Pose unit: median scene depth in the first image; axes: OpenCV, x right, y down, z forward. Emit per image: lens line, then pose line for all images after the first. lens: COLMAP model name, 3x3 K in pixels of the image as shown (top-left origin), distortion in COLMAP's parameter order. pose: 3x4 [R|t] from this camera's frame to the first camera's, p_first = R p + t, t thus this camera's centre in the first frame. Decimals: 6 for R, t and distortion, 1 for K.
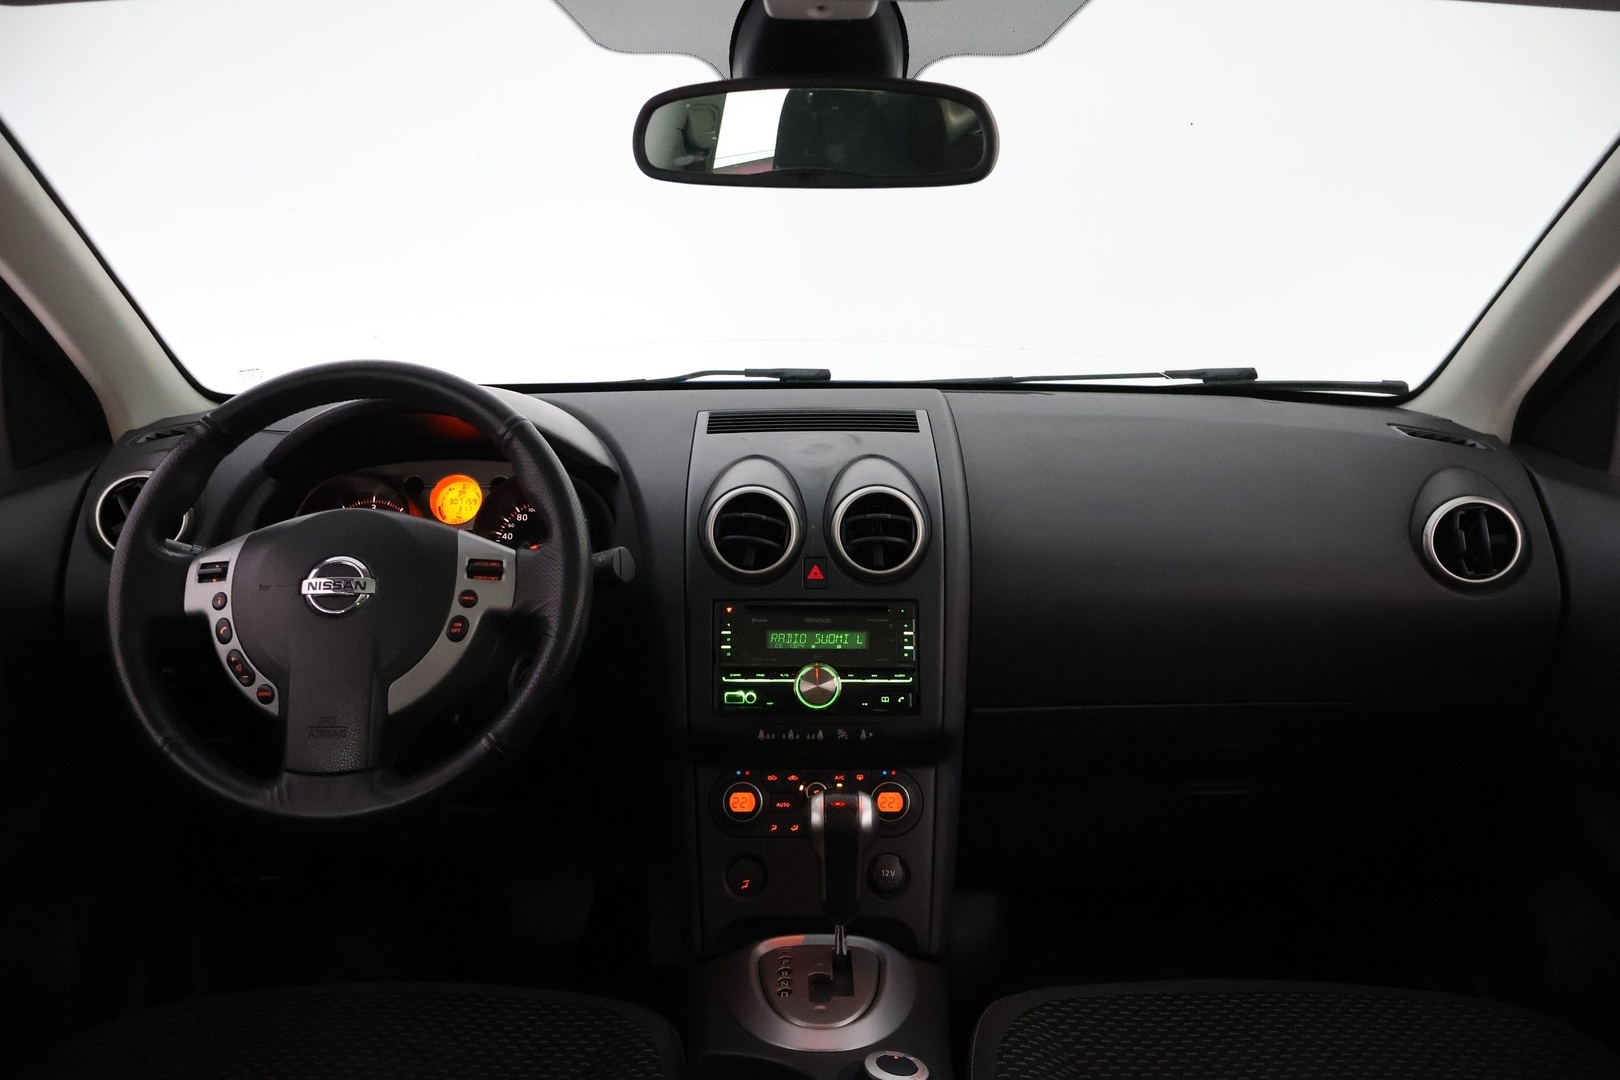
lens RADIAL K [[1355.6, 0, 808.4], [0, 1355.6, 548.6], [0, 0, 1]] dist [-0.010898, 0.019024]
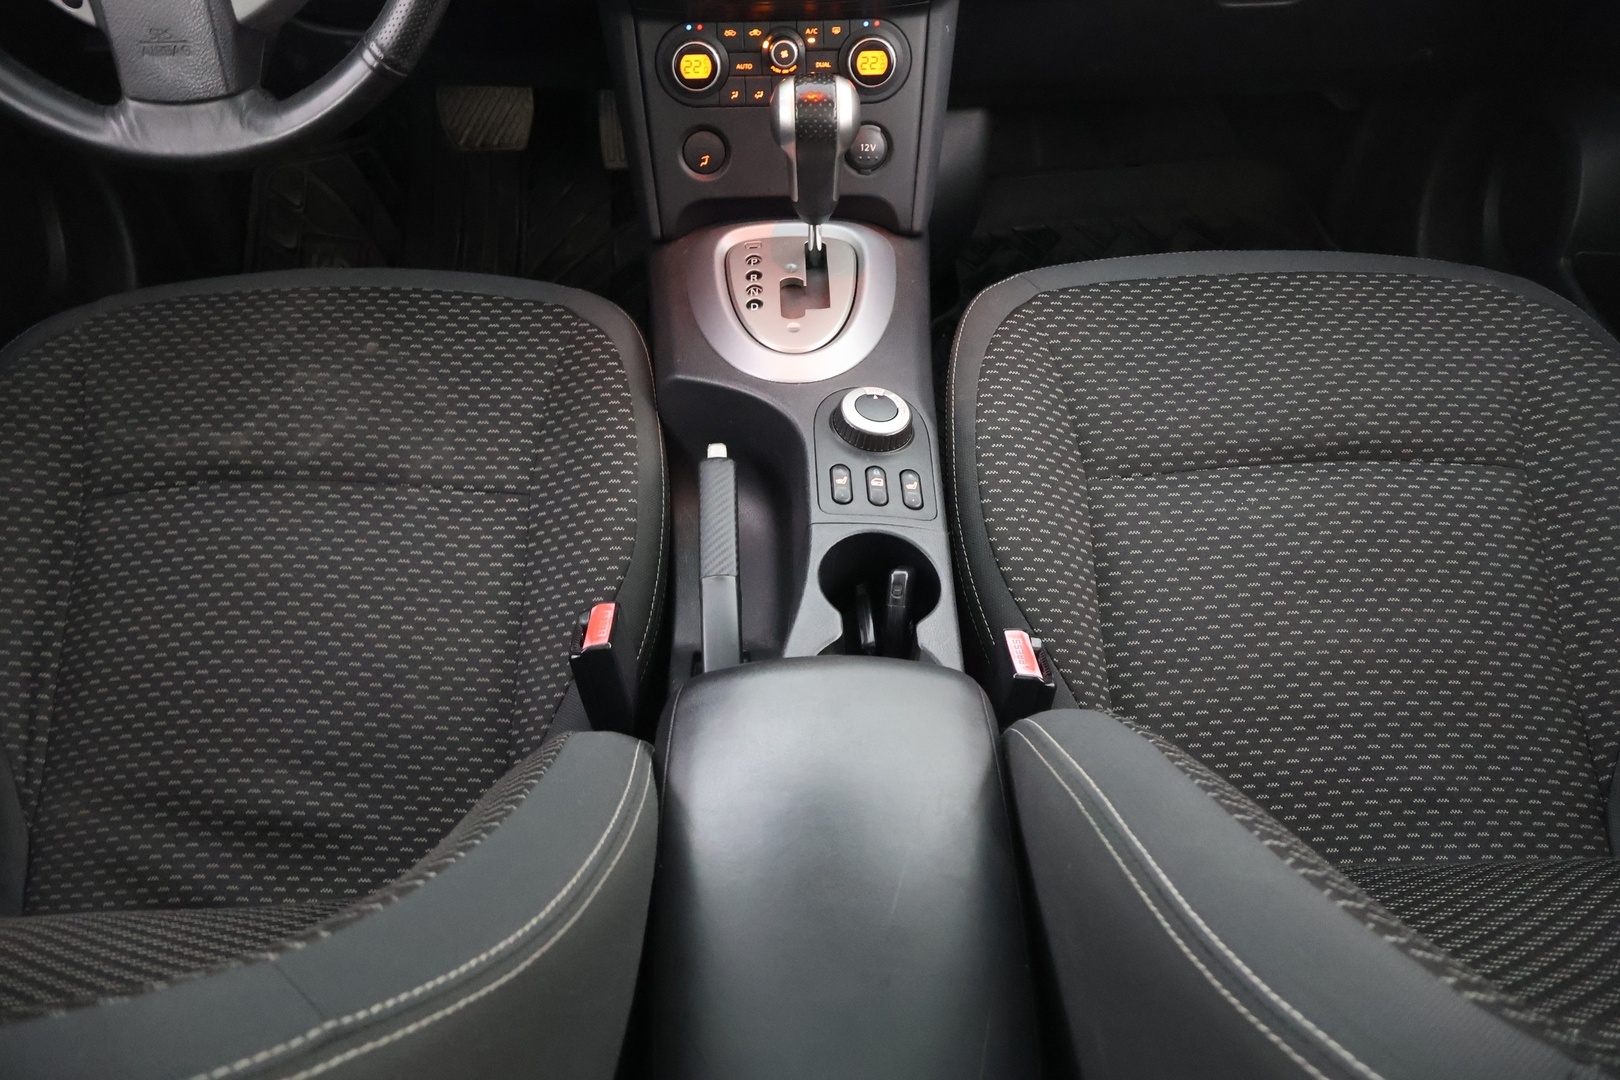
lens RADIAL K [[1355.6, 0, 806.5], [0, 1355.6, 540.3], [0, 0, 1]] dist [-0.010898, 0.019024]
pose [[0.999577, -0.023370, 0.017284, -0.001631], [0.006683, 0.763483, 0.645793, -0.130918], [-0.028289, -0.645405, 0.763317, 0.173073]]
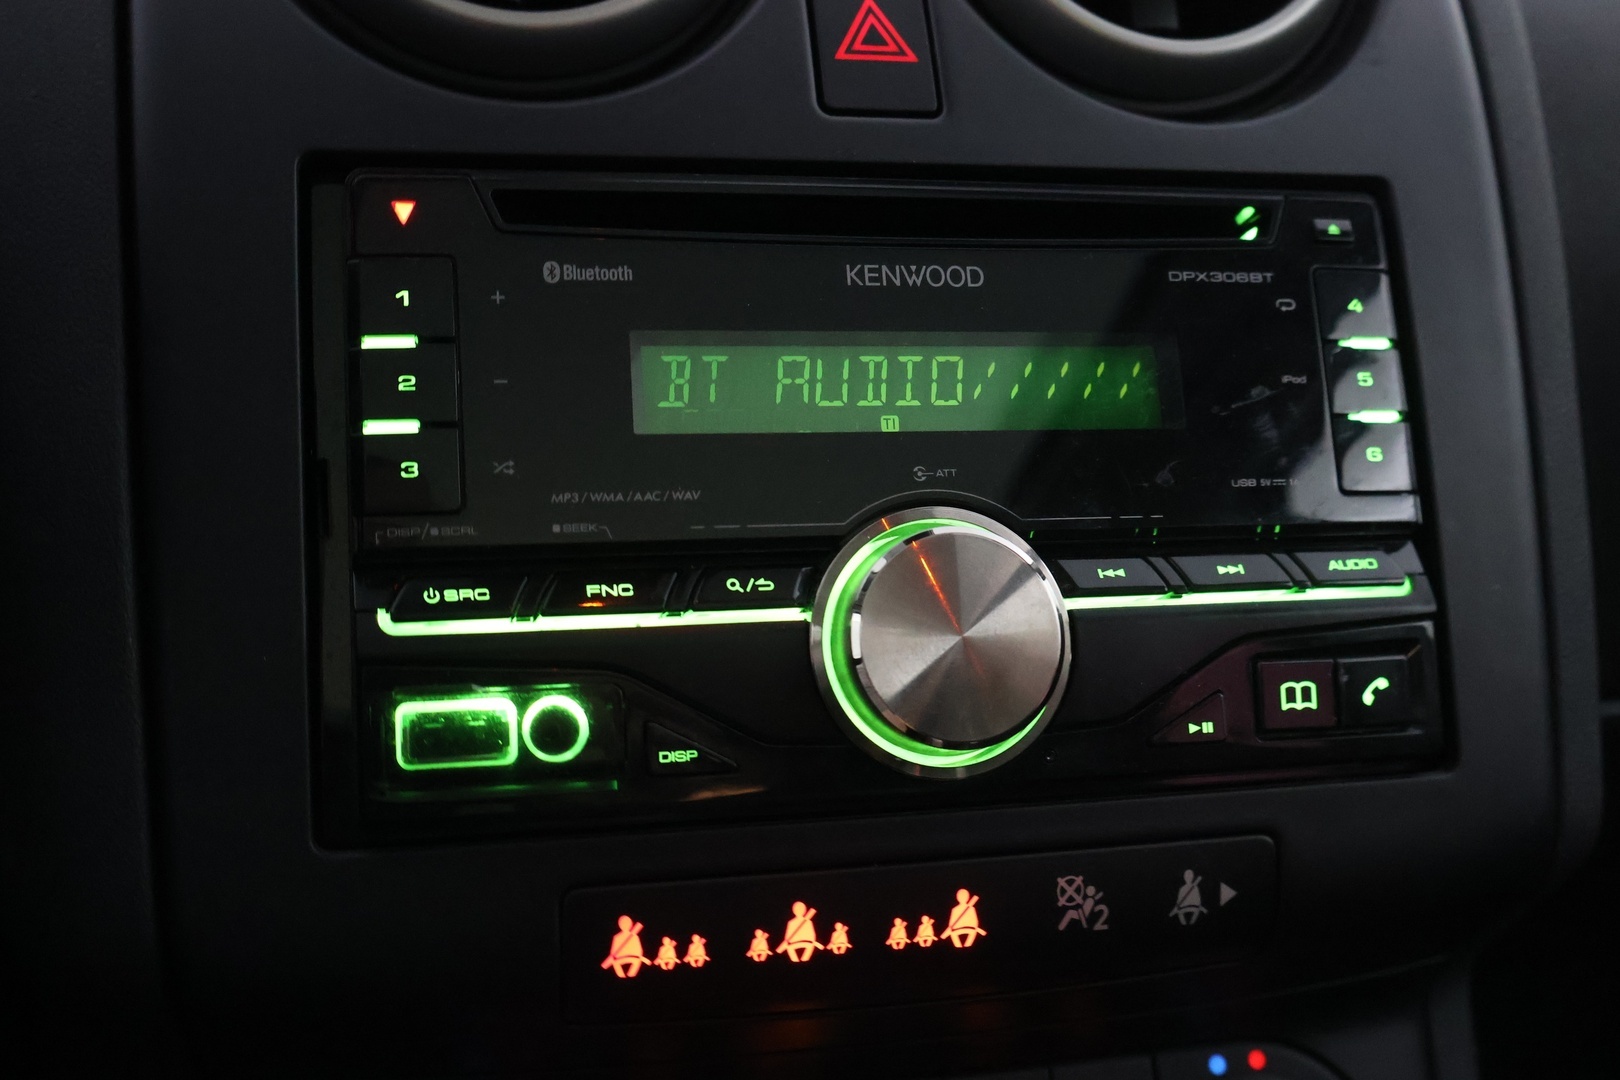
lens RADIAL K [[1700.4, 0, 811.9], [0, 1700.4, 516.7], [0, 0, 1]] dist [0.000374, 0.000000]
pose [[0.972569, -0.027675, 0.230963, -0.059454], [0.027975, 0.999607, 0.001975, 0.084687], [-0.230927, 0.004541, 0.972960, 0.790942]]
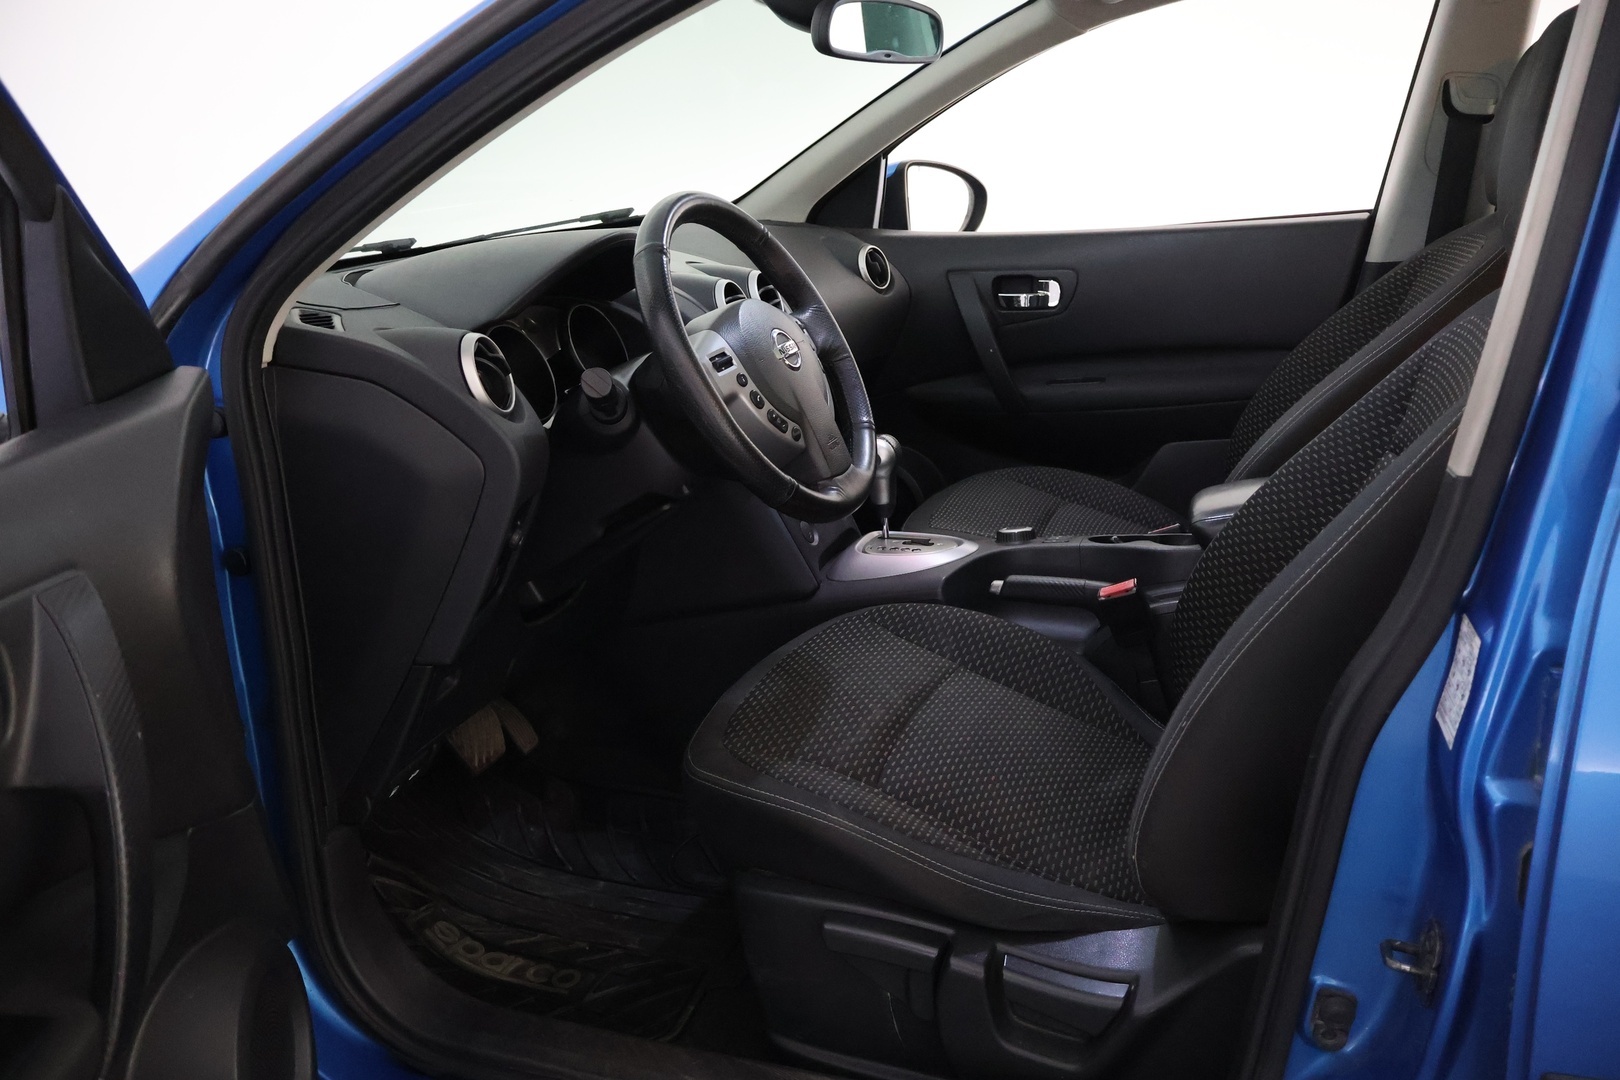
lens RADIAL K [[1355.6, 0, 806.8], [0, 1355.6, 549.5], [0, 0, 1]] dist [-0.010898, 0.019024]
pose [[0.337355, -0.285374, 0.897080, -1.423363], [0.249979, 0.945889, 0.206894, -0.052641], [-0.907580, 0.154454, 0.390438, 0.417087]]
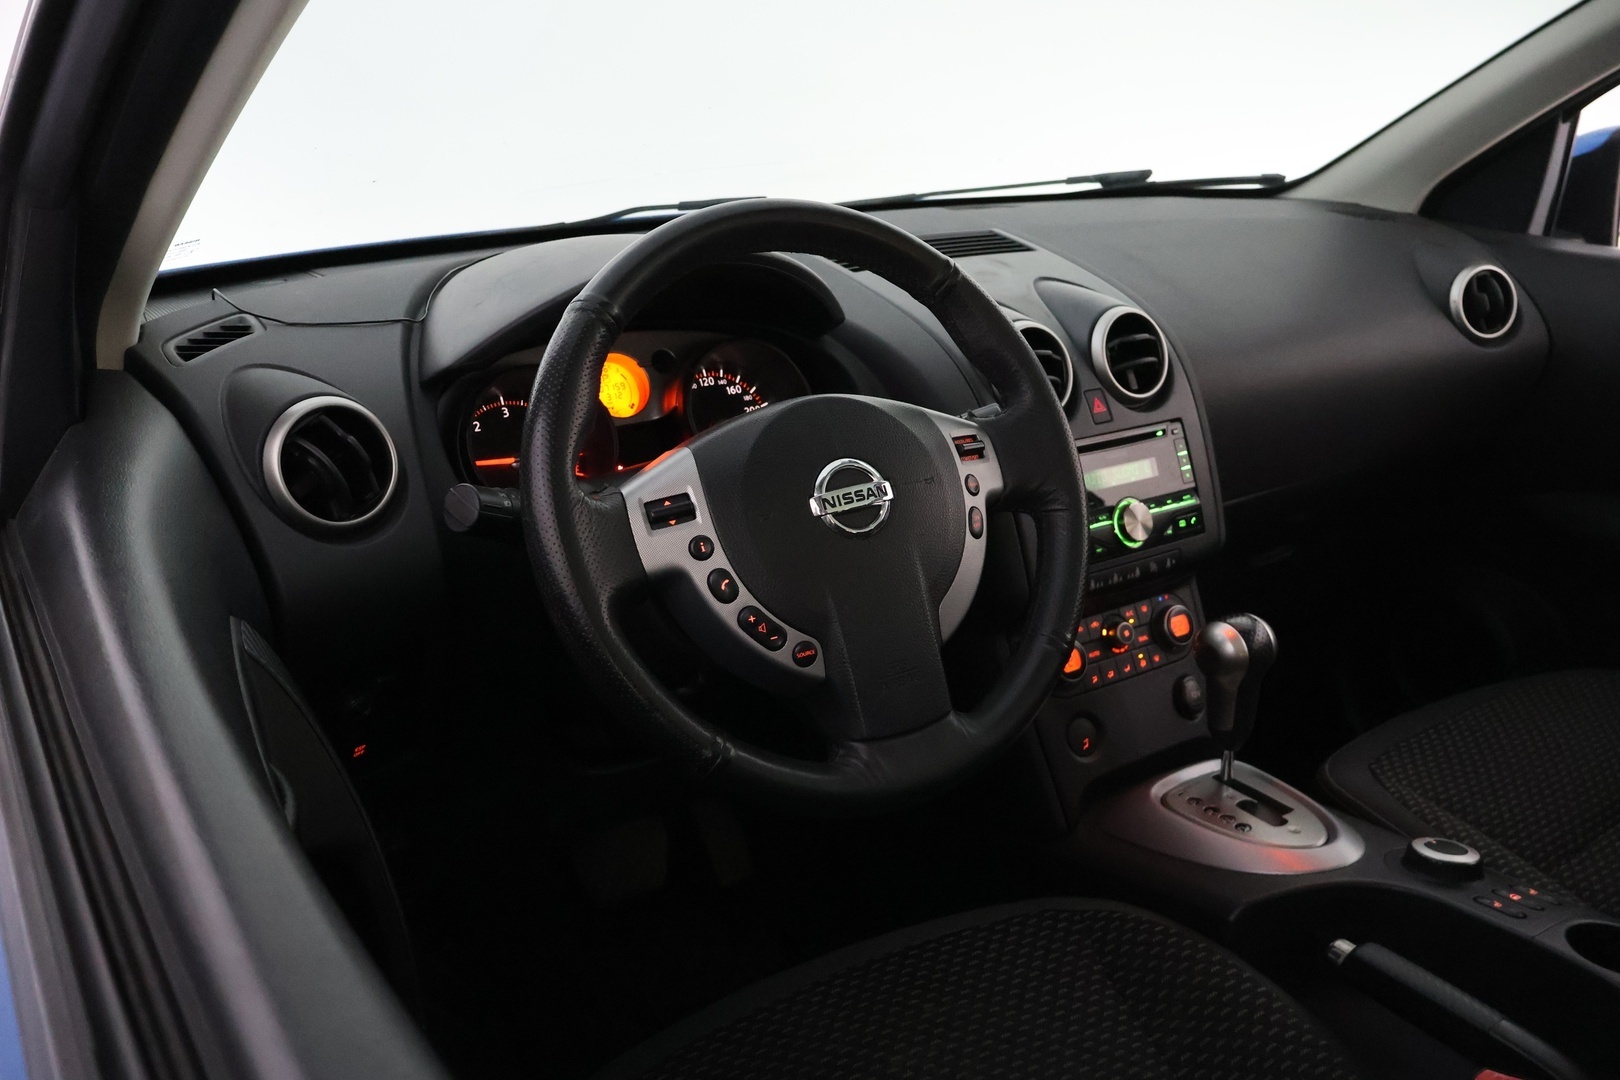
lens RADIAL K [[1355.6, 0, 813.4], [0, 1355.6, 548.6], [0, 0, 1]] dist [-0.010898, 0.019024]
pose [[0.835799, -0.194543, 0.513414, -0.671284], [0.132514, 0.978952, 0.155221, -0.058044], [-0.532804, -0.061699, 0.843986, 0.314643]]
